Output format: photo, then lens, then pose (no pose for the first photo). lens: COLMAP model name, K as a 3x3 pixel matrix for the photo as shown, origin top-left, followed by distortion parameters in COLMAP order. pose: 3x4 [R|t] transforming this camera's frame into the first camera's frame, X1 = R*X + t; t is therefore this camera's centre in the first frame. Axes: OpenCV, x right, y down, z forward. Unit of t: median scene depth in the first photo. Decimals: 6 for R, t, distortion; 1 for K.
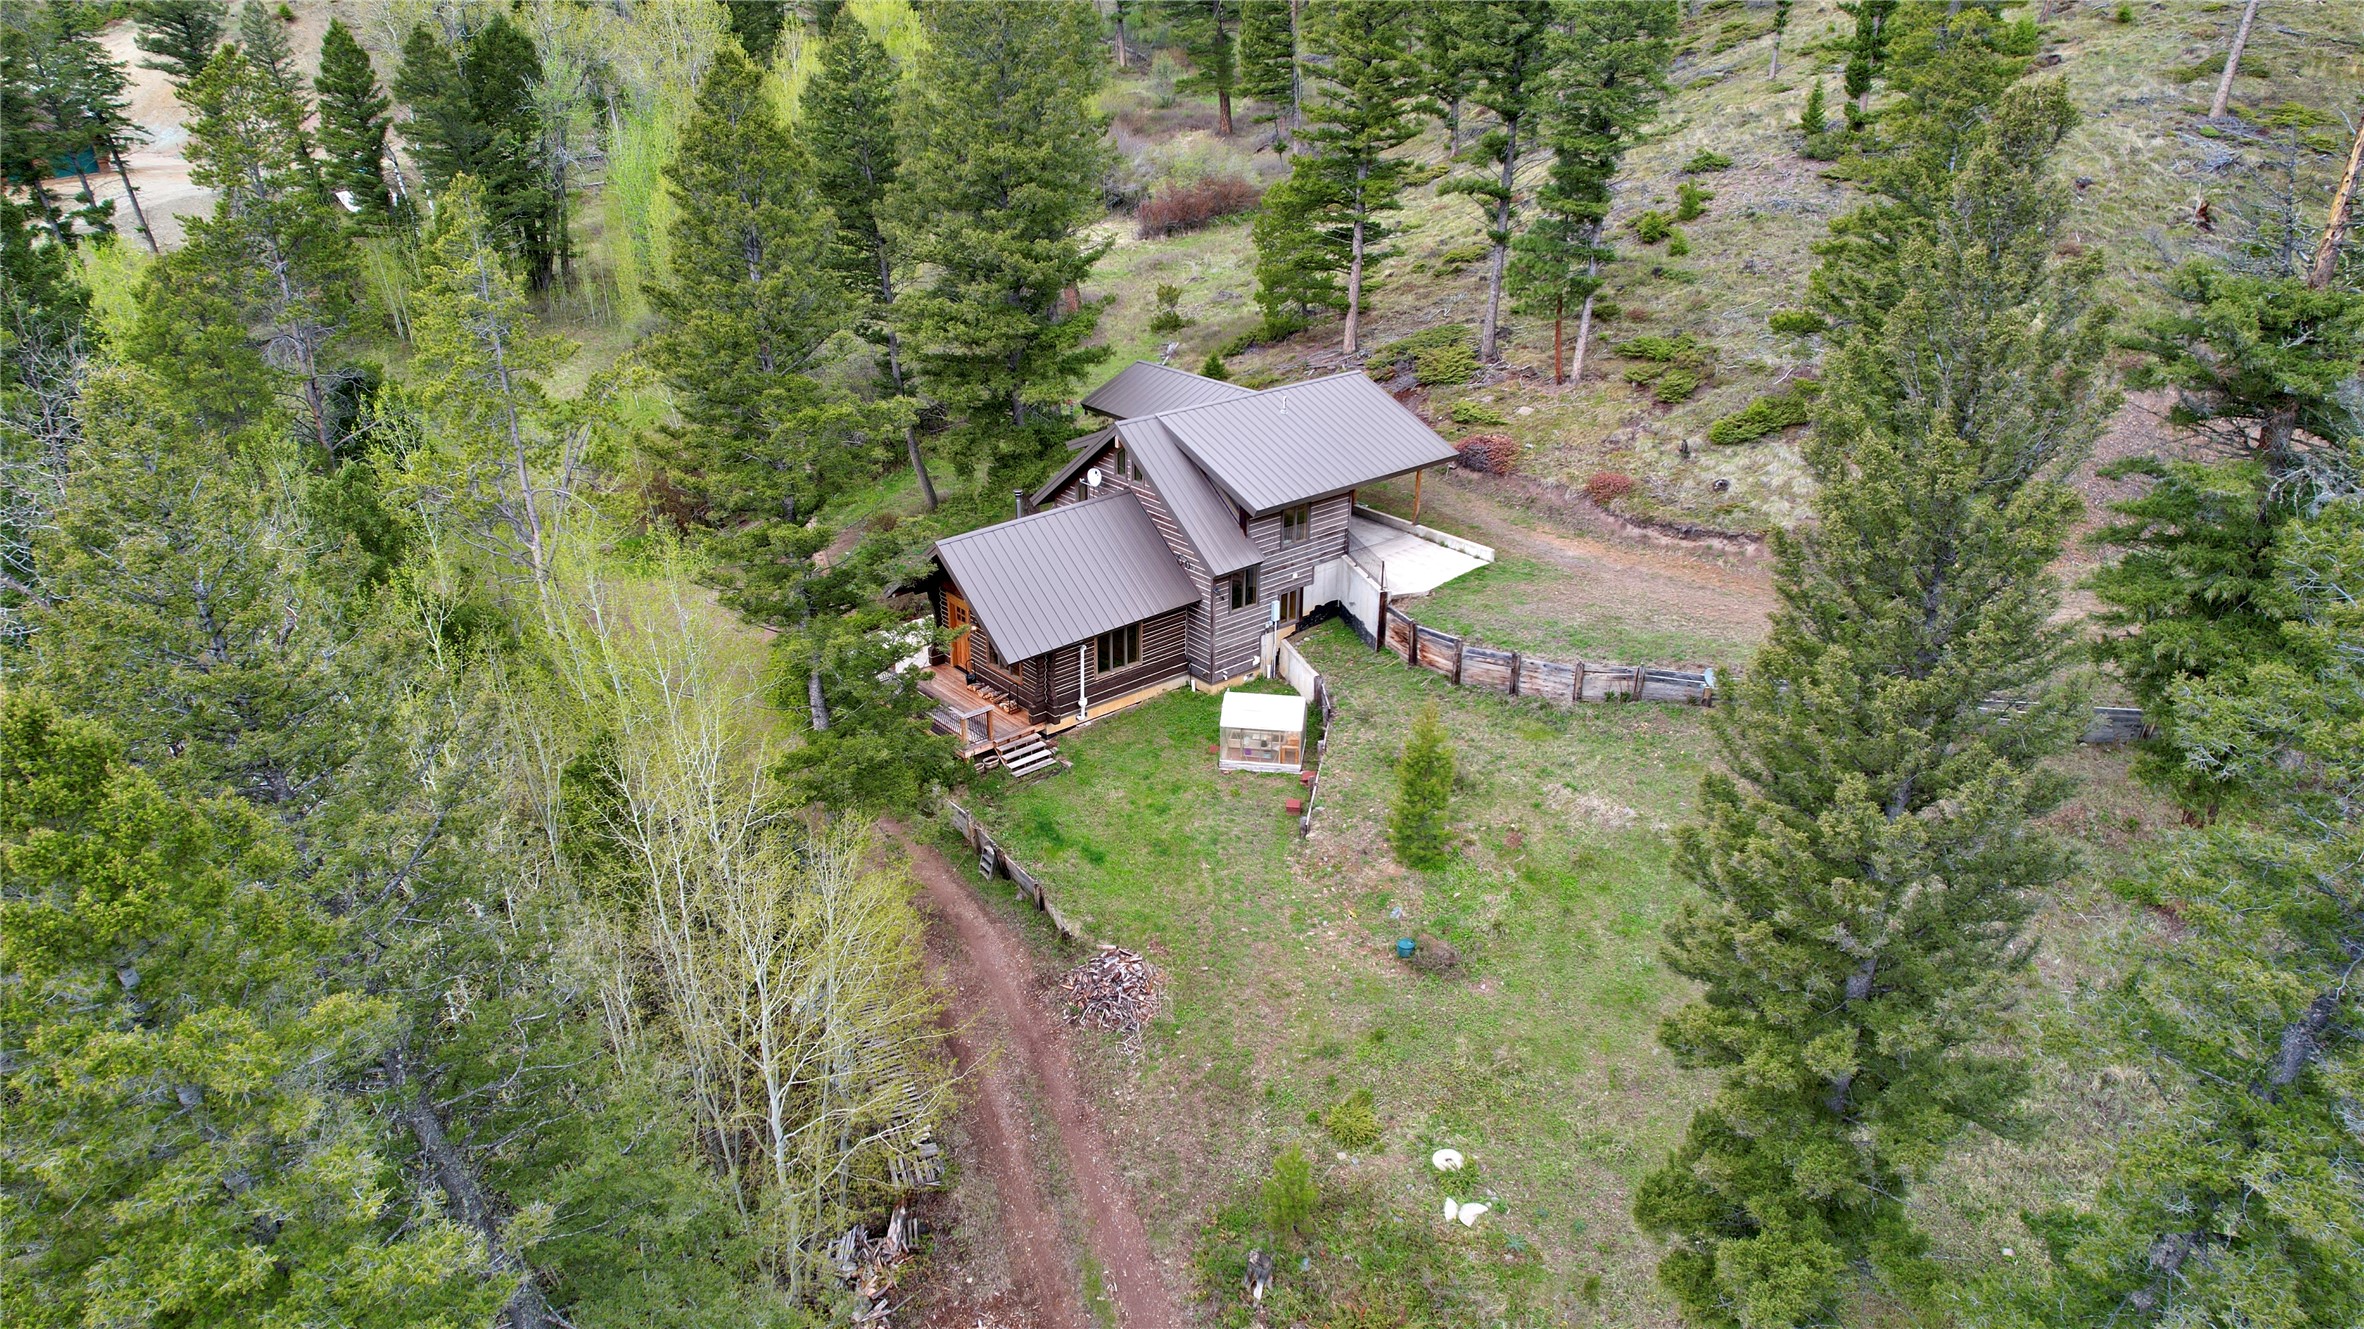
lens RADIAL K [[1530.6, 0, 1182.0], [0, 1530.6, 664.5], [0, 0, 1]] dist [-0.088190, 0.070629]
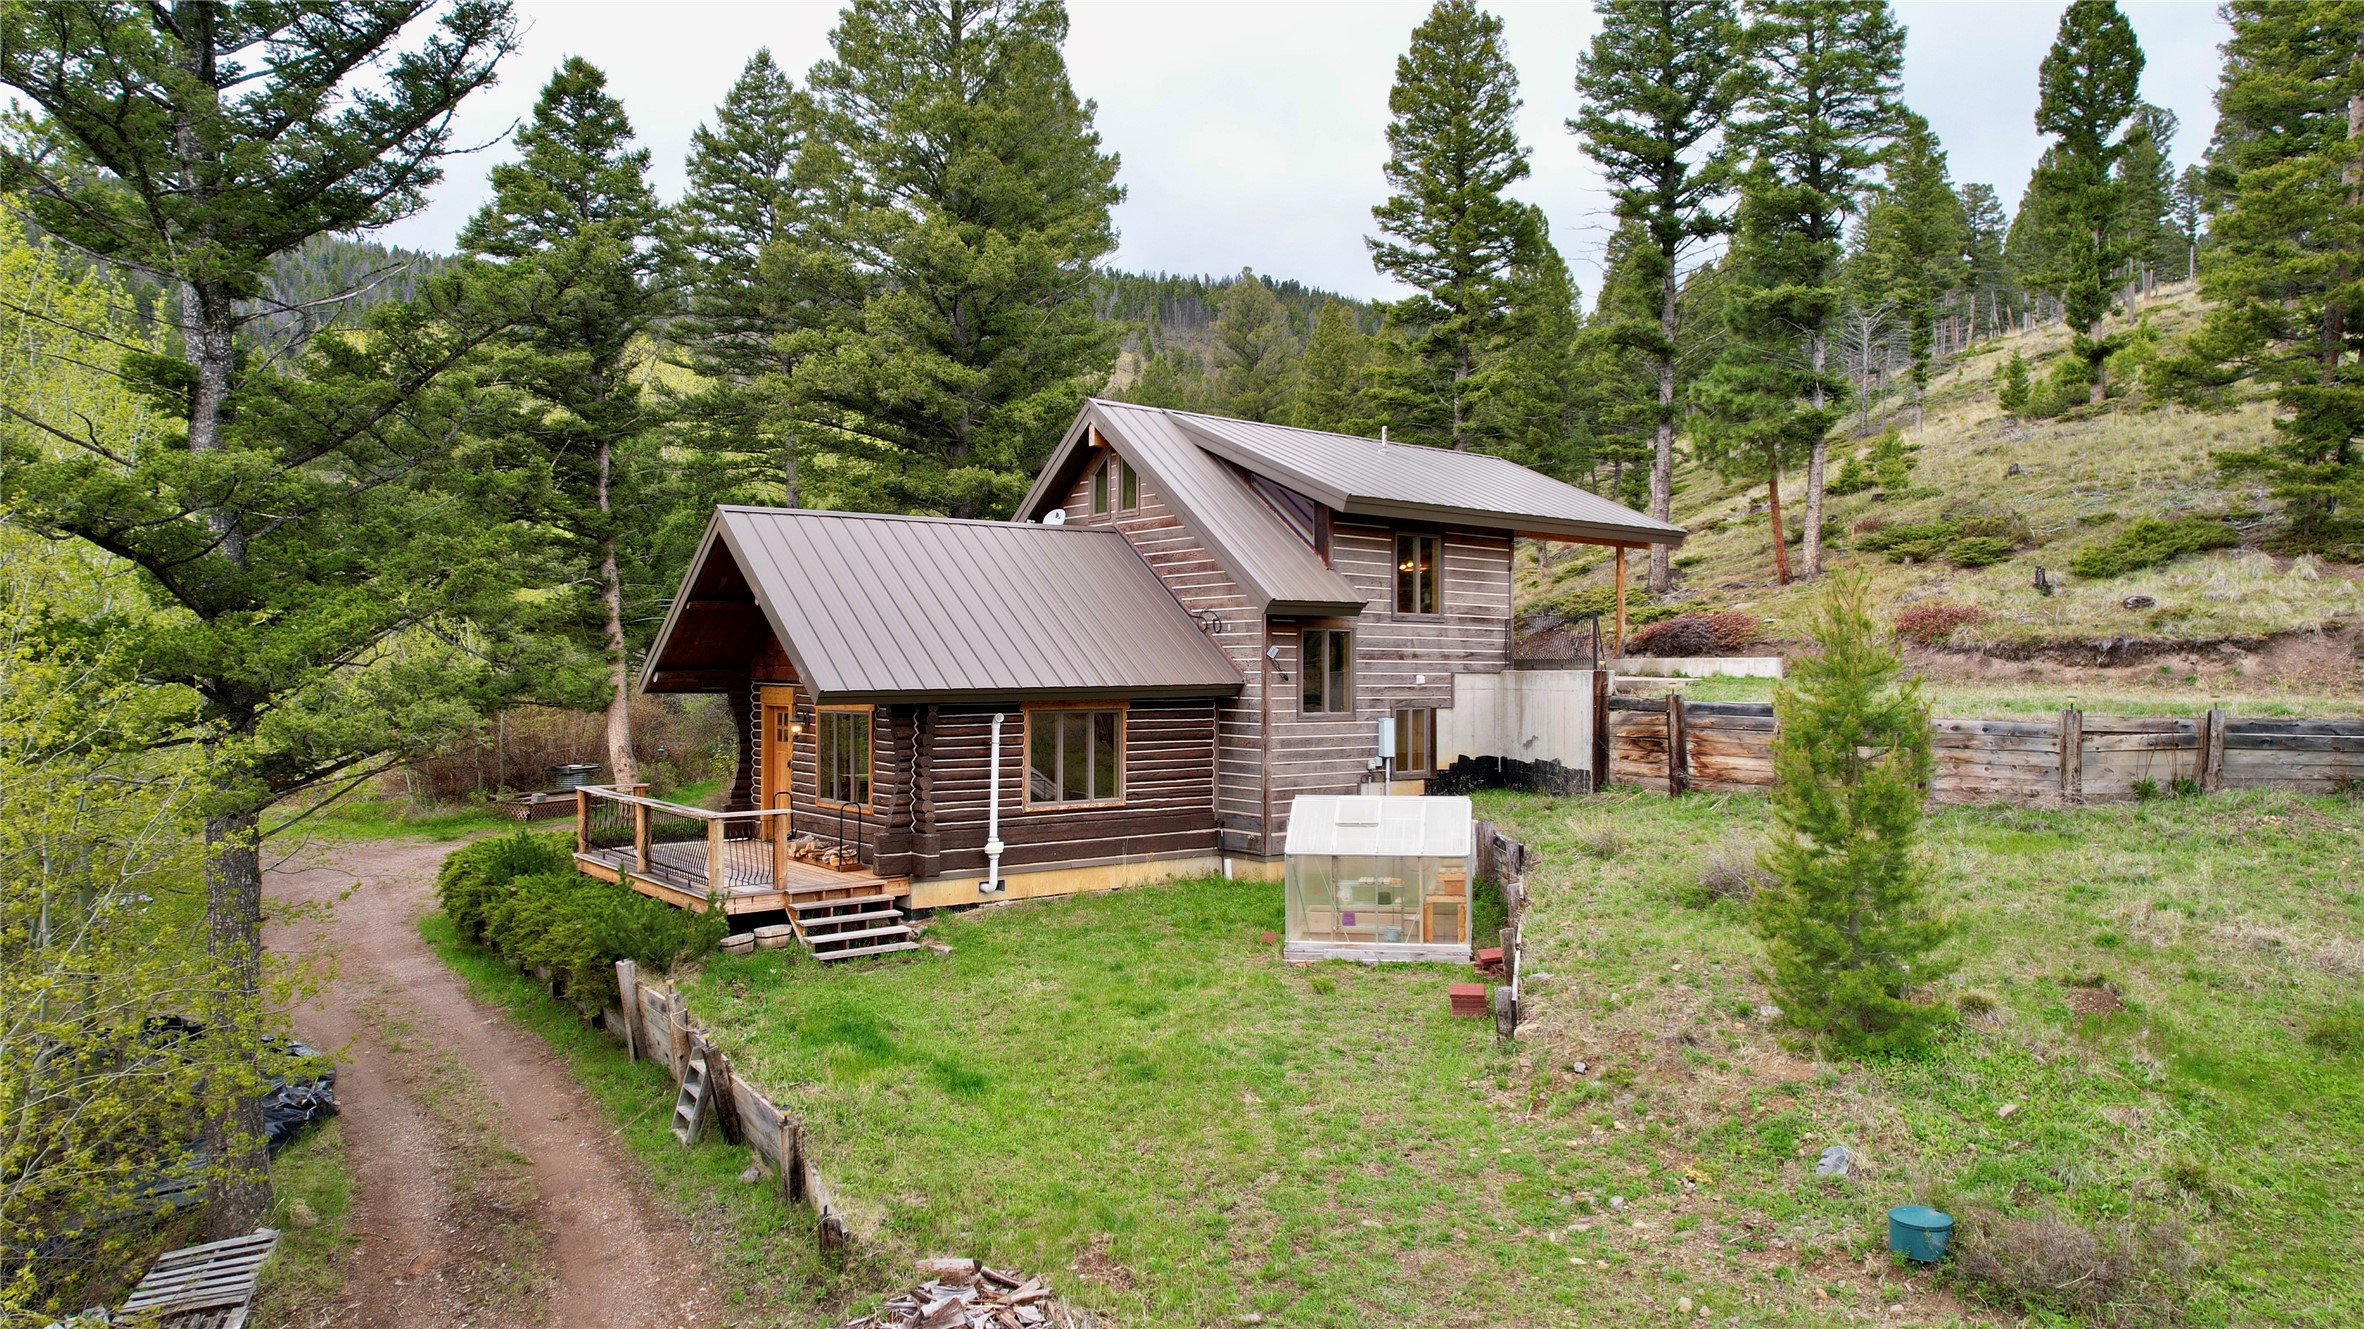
lens RADIAL K [[1530.6, 0, 1182.0], [0, 1530.6, 664.5], [0, 0, 1]] dist [-0.088190, 0.070629]
pose [[0.999472, 0.004589, -0.032172, 0.008725], [-0.017342, 0.912551, -0.408595, 0.168058], [0.027484, 0.408938, 0.912148, 0.555626]]
